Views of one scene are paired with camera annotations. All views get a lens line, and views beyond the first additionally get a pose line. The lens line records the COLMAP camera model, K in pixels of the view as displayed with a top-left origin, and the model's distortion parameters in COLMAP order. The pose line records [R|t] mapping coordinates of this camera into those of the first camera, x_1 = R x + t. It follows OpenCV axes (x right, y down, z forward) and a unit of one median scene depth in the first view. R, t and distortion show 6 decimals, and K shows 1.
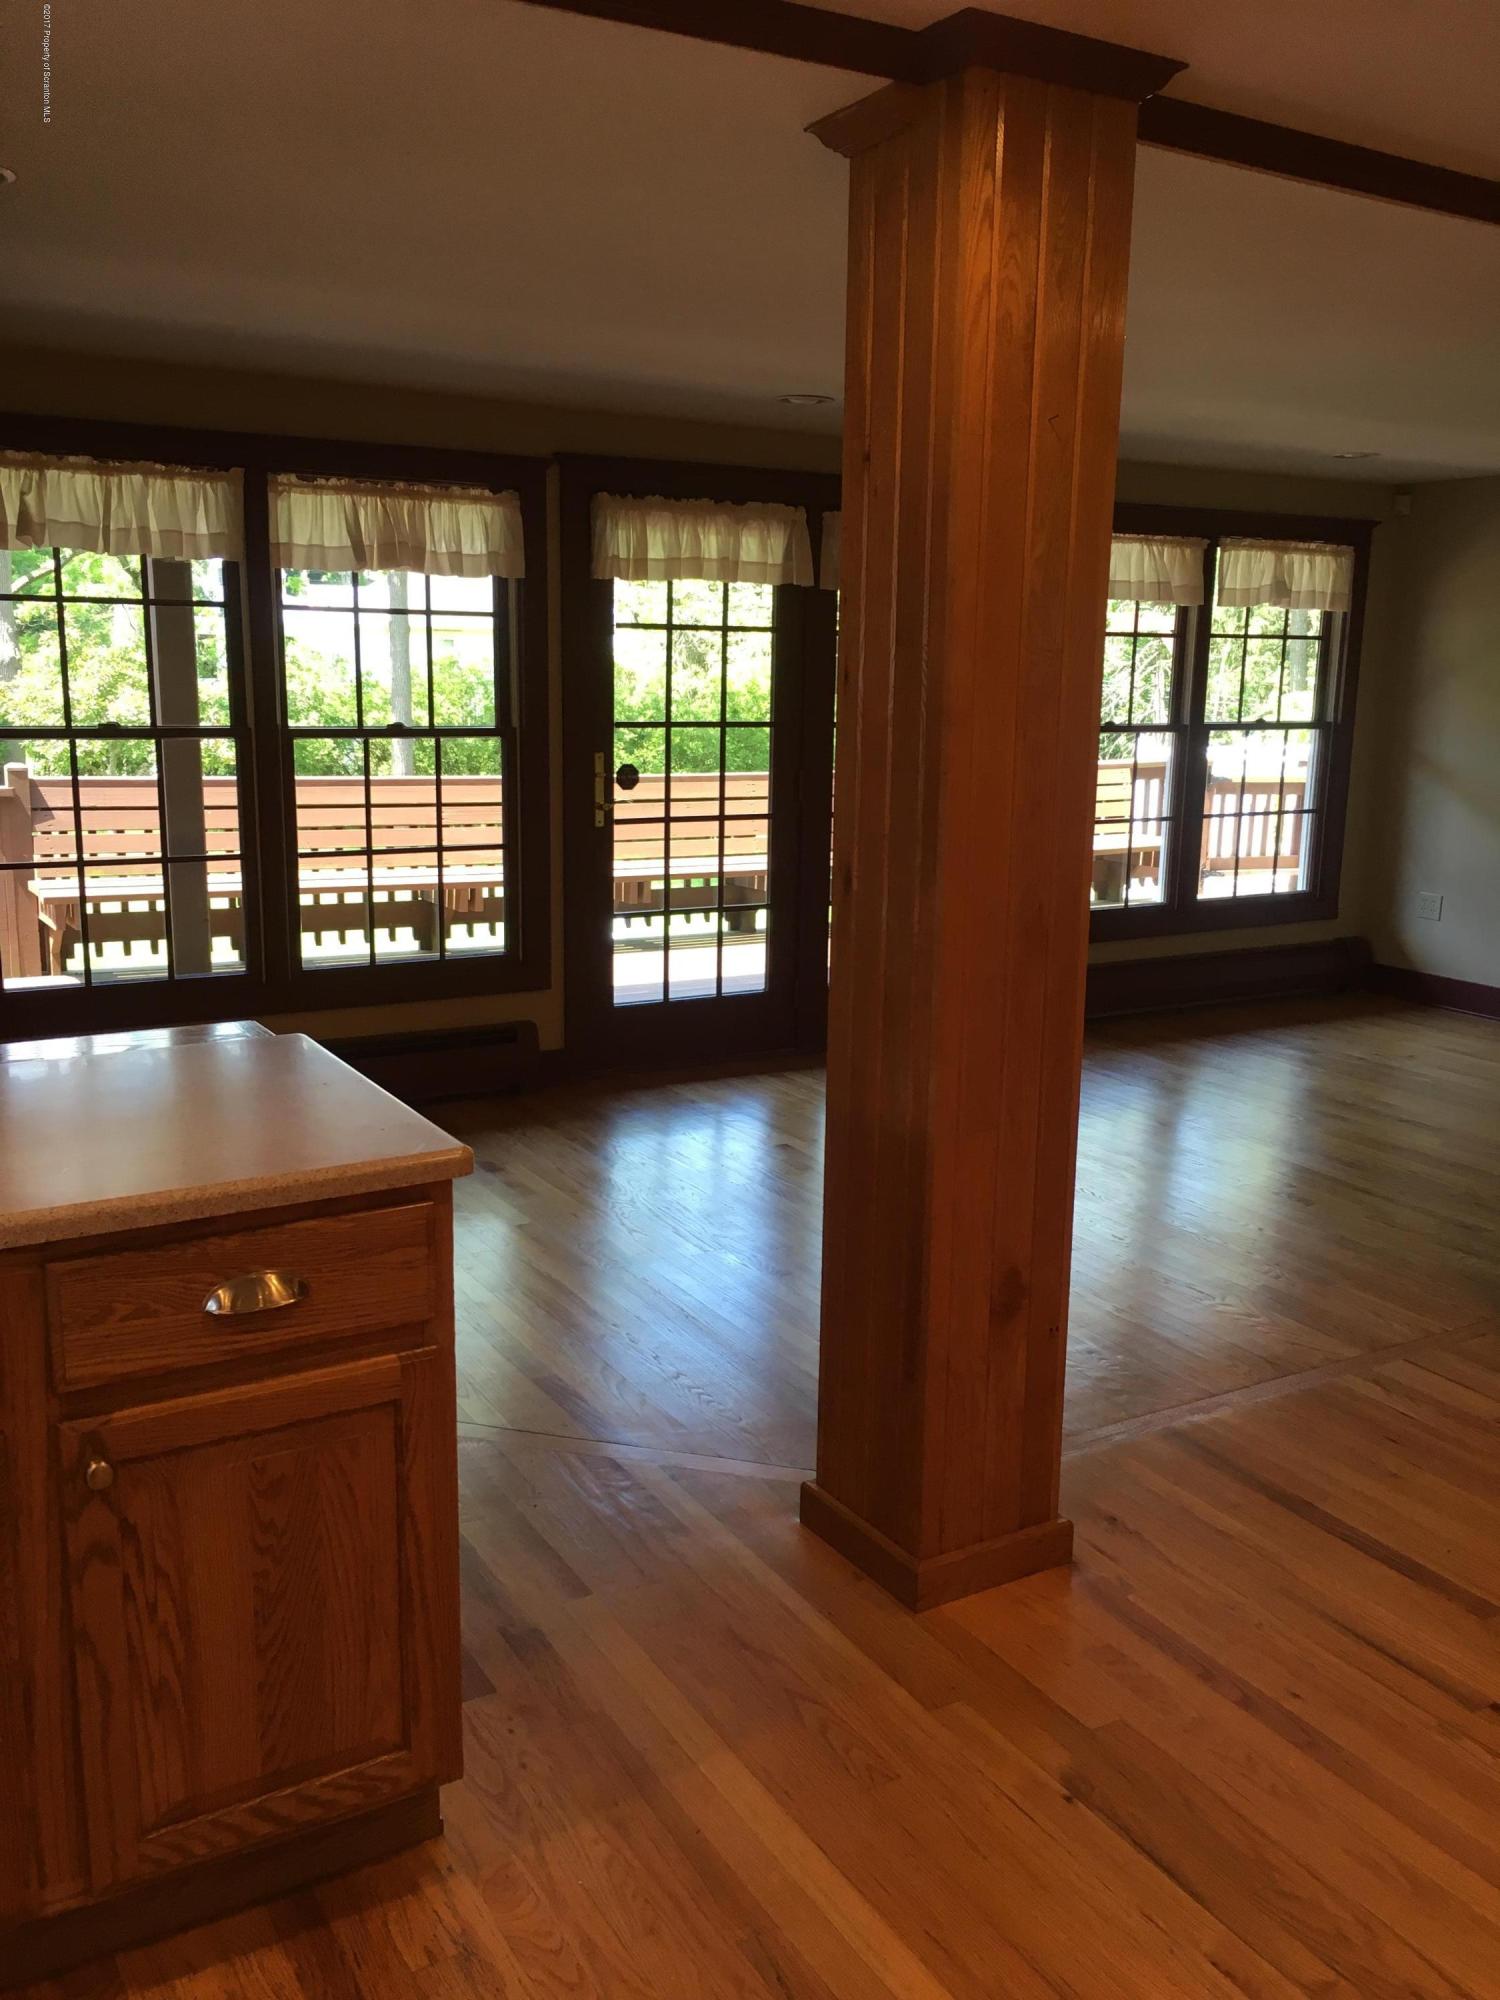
lens RADIAL K [[1724.4, 0, 727.4], [0, 1724.4, 1004.6], [0, 0, 1]] dist [0.030315, -0.005898]
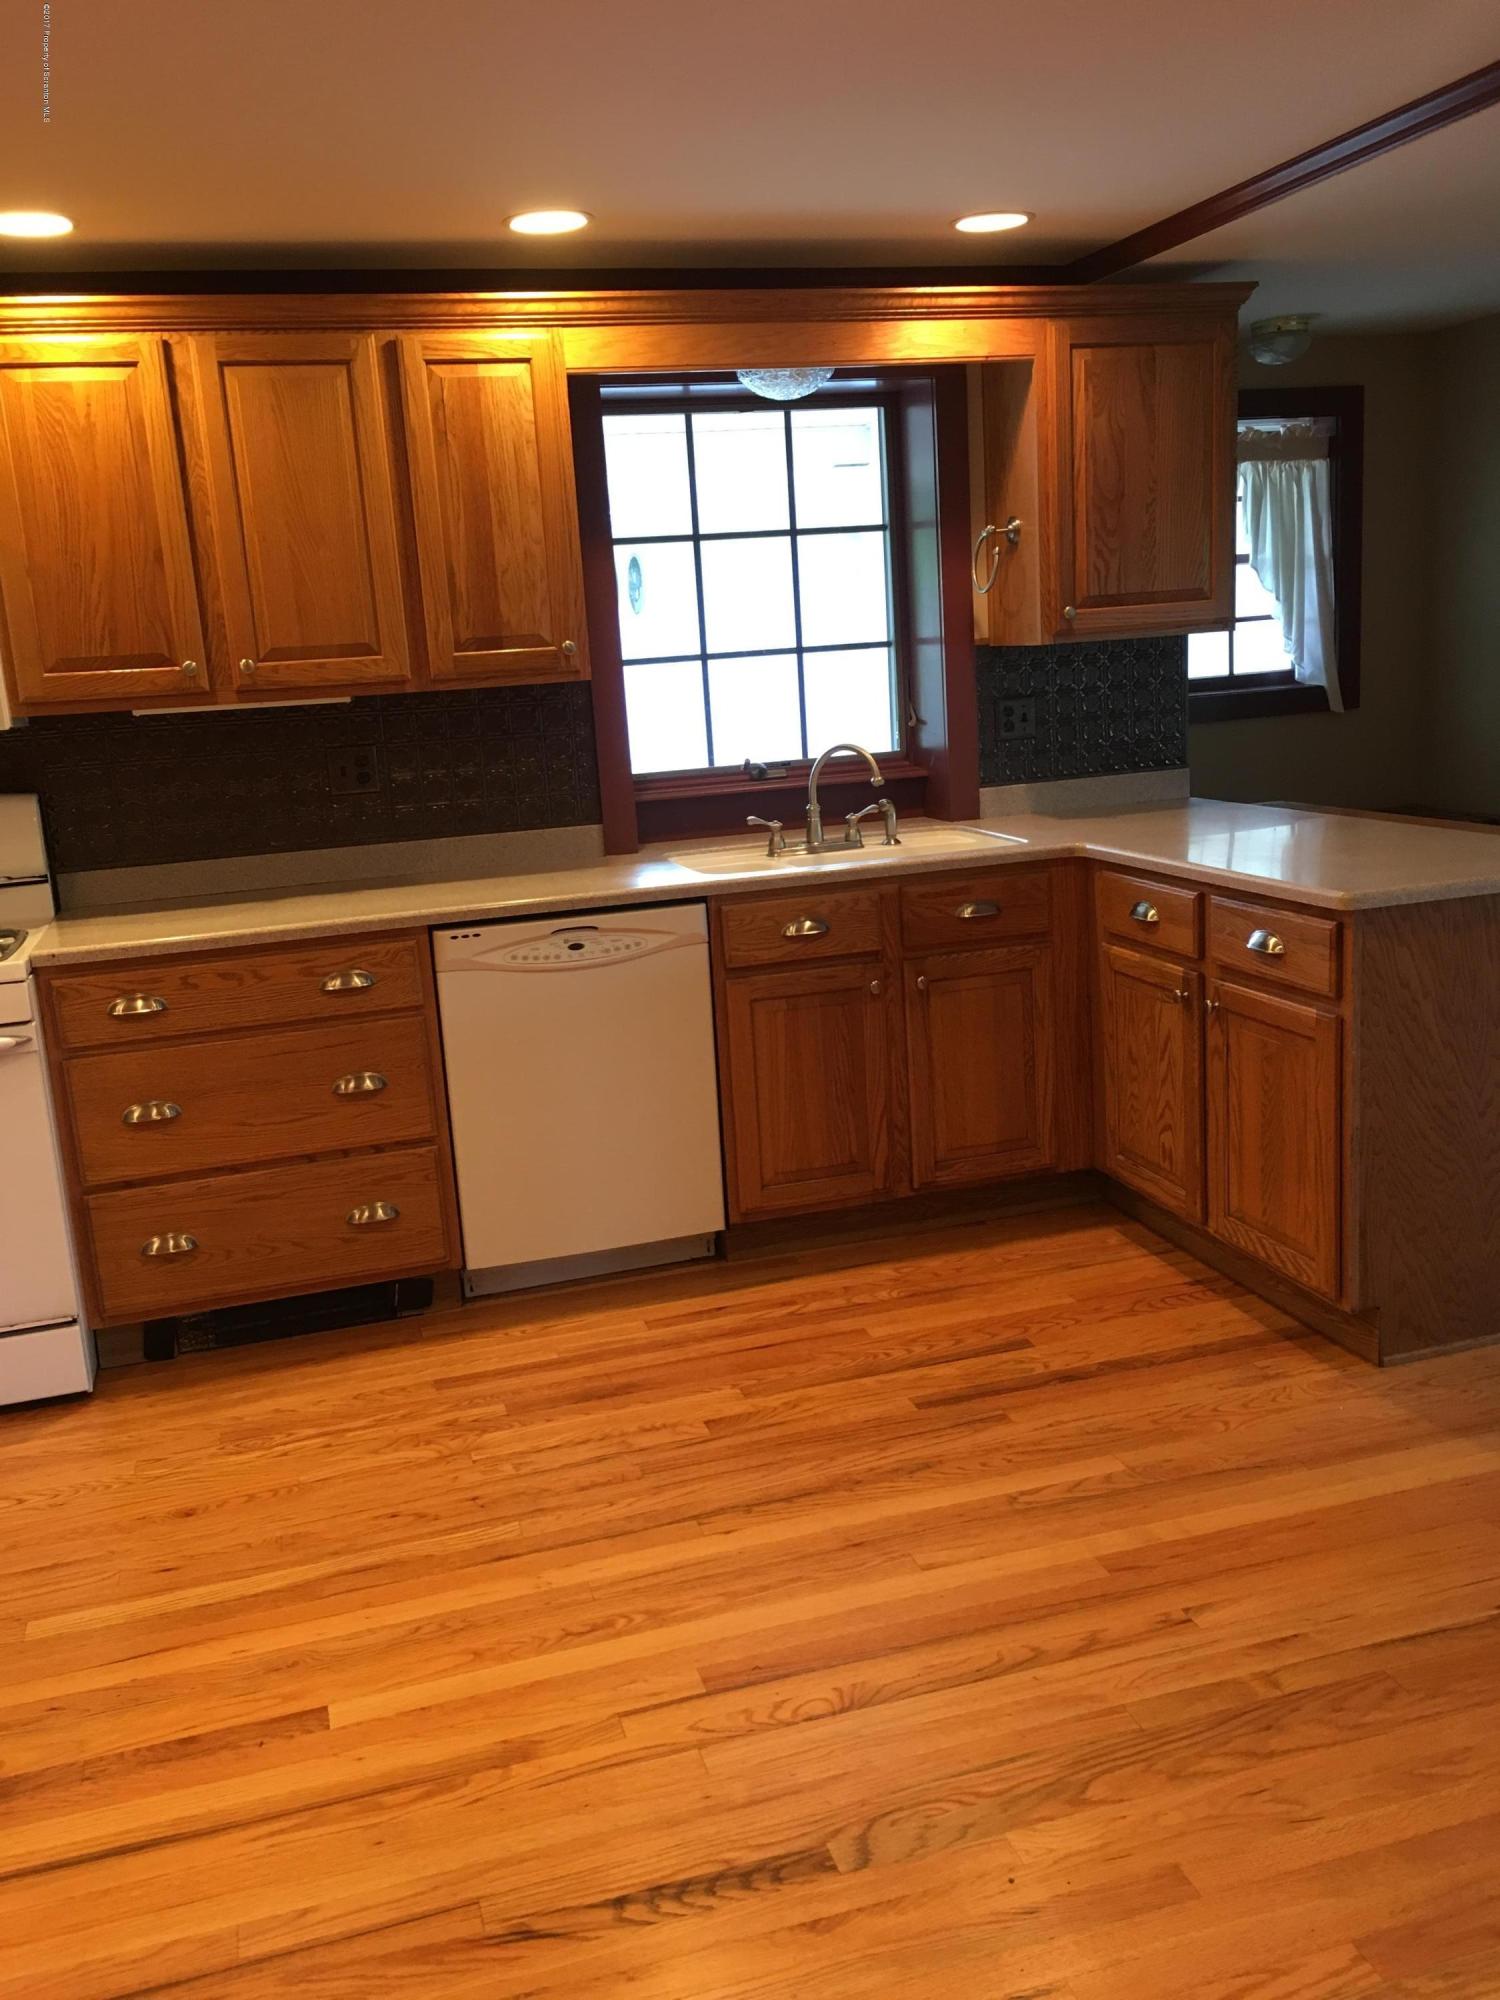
lens RADIAL K [[1724.4, 0, 727.4], [0, 1724.4, 1004.6], [0, 0, 1]] dist [0.030315, -0.005898]
pose [[-0.249264, 0.212453, -0.944844, 1.415899], [-0.129421, 0.959581, 0.249910, -0.131872], [0.959749, 0.184576, -0.211693, 0.772334]]
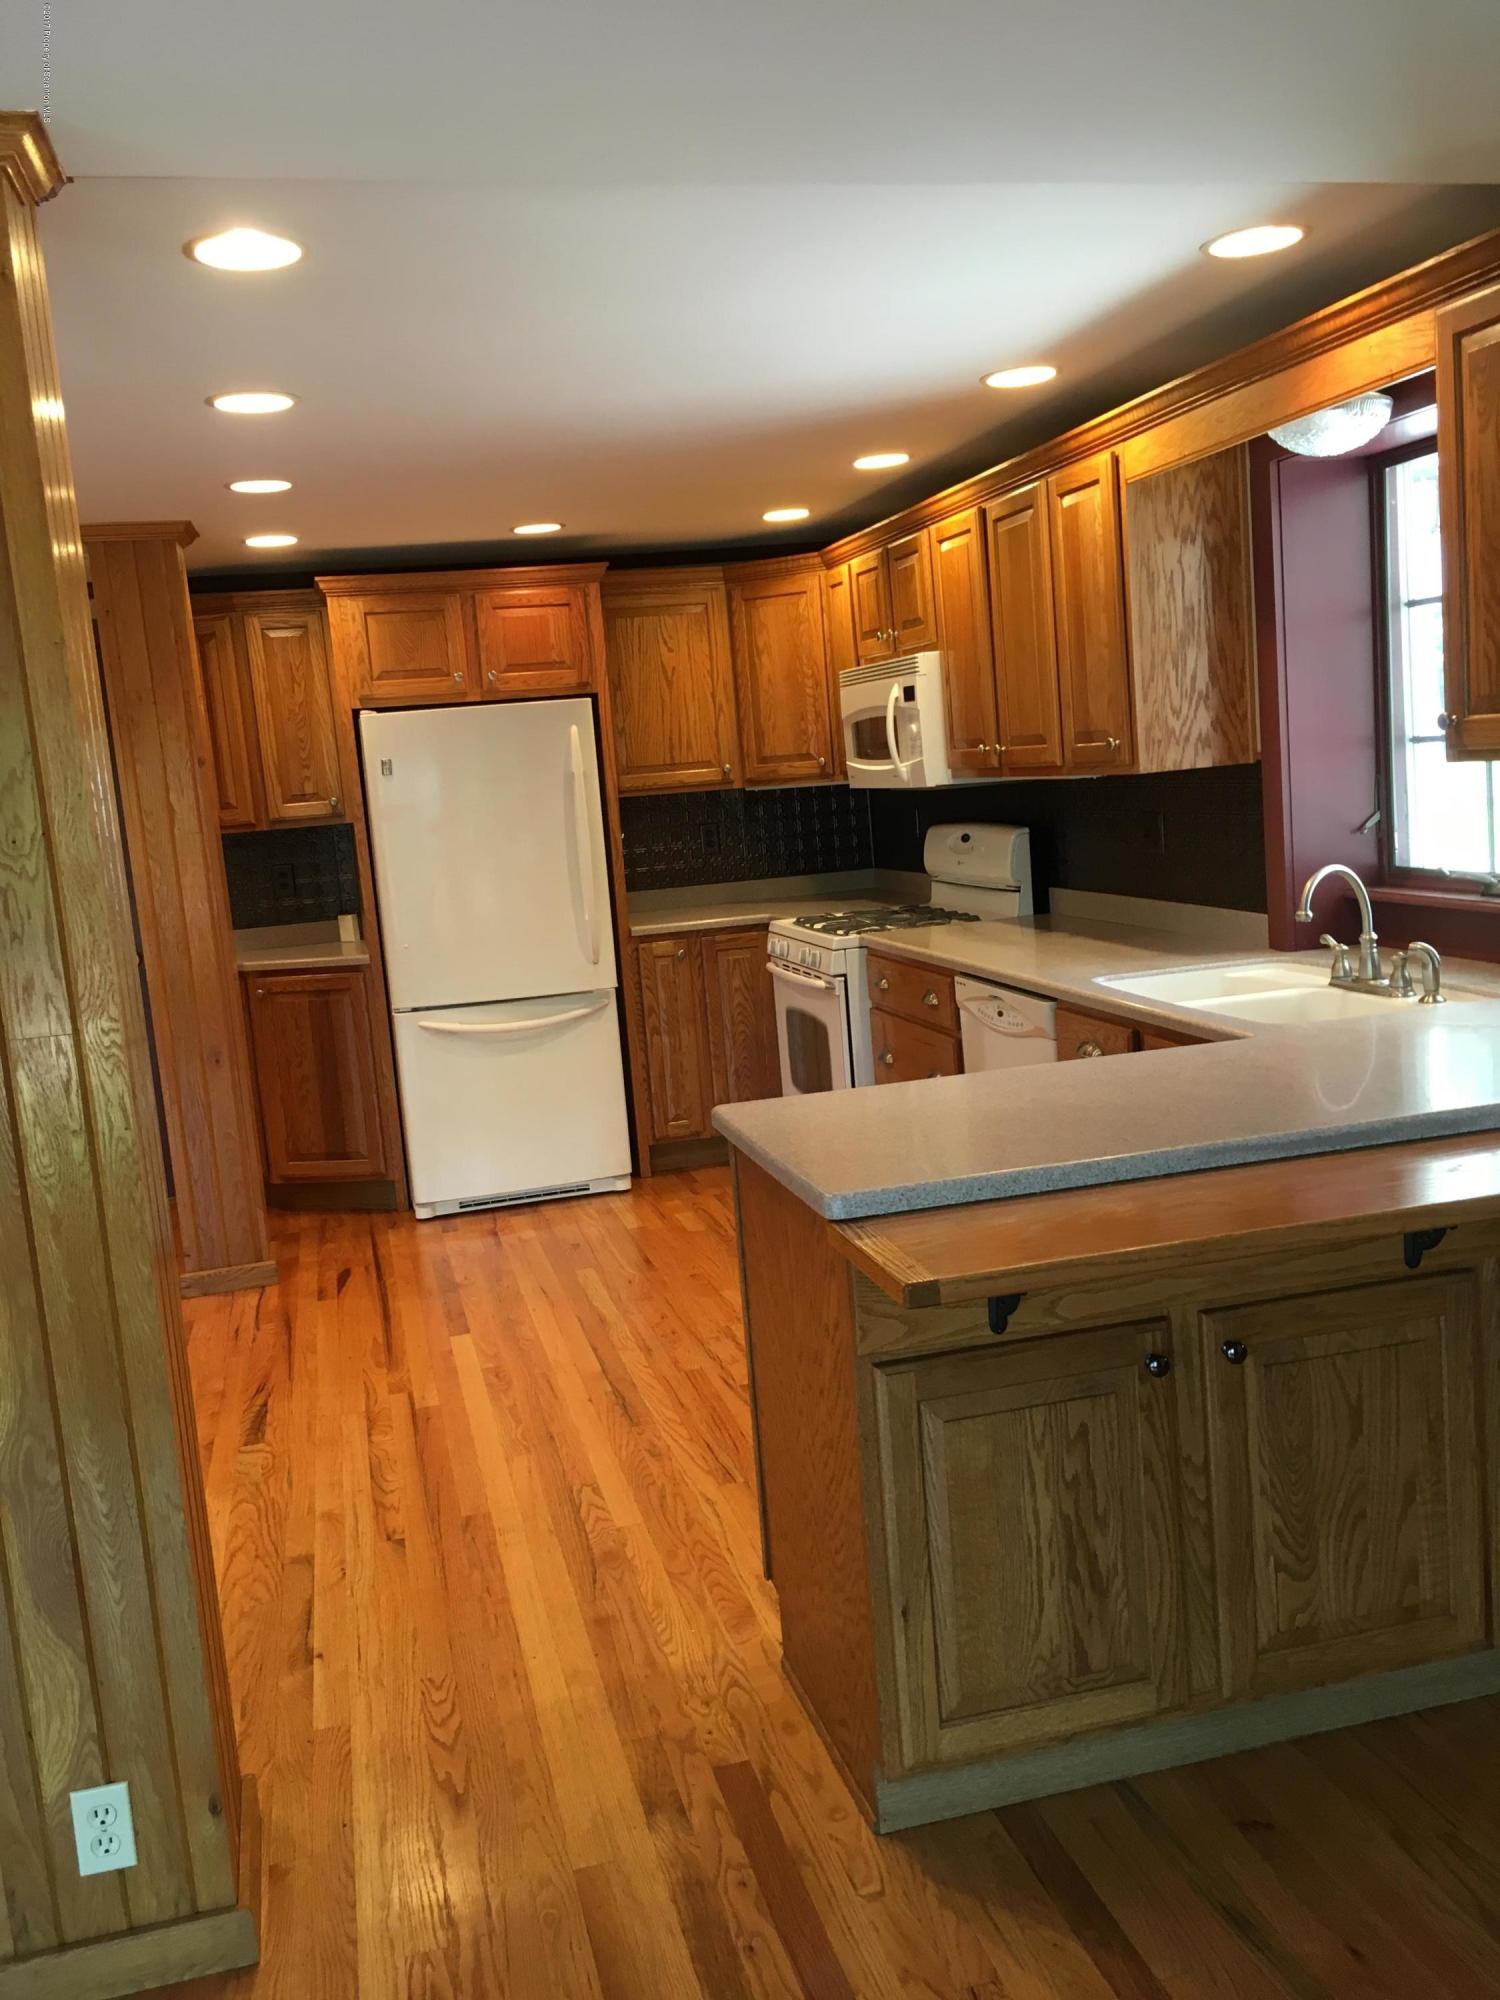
lens RADIAL K [[1724.4, 0, 727.4], [0, 1724.4, 1004.6], [0, 0, 1]] dist [0.030315, -0.005898]
pose [[-0.955939, 0.023225, 0.292644, -0.546908], [0.122456, 0.937543, 0.325604, -0.430855], [-0.266805, 0.347093, -0.899078, 2.139077]]
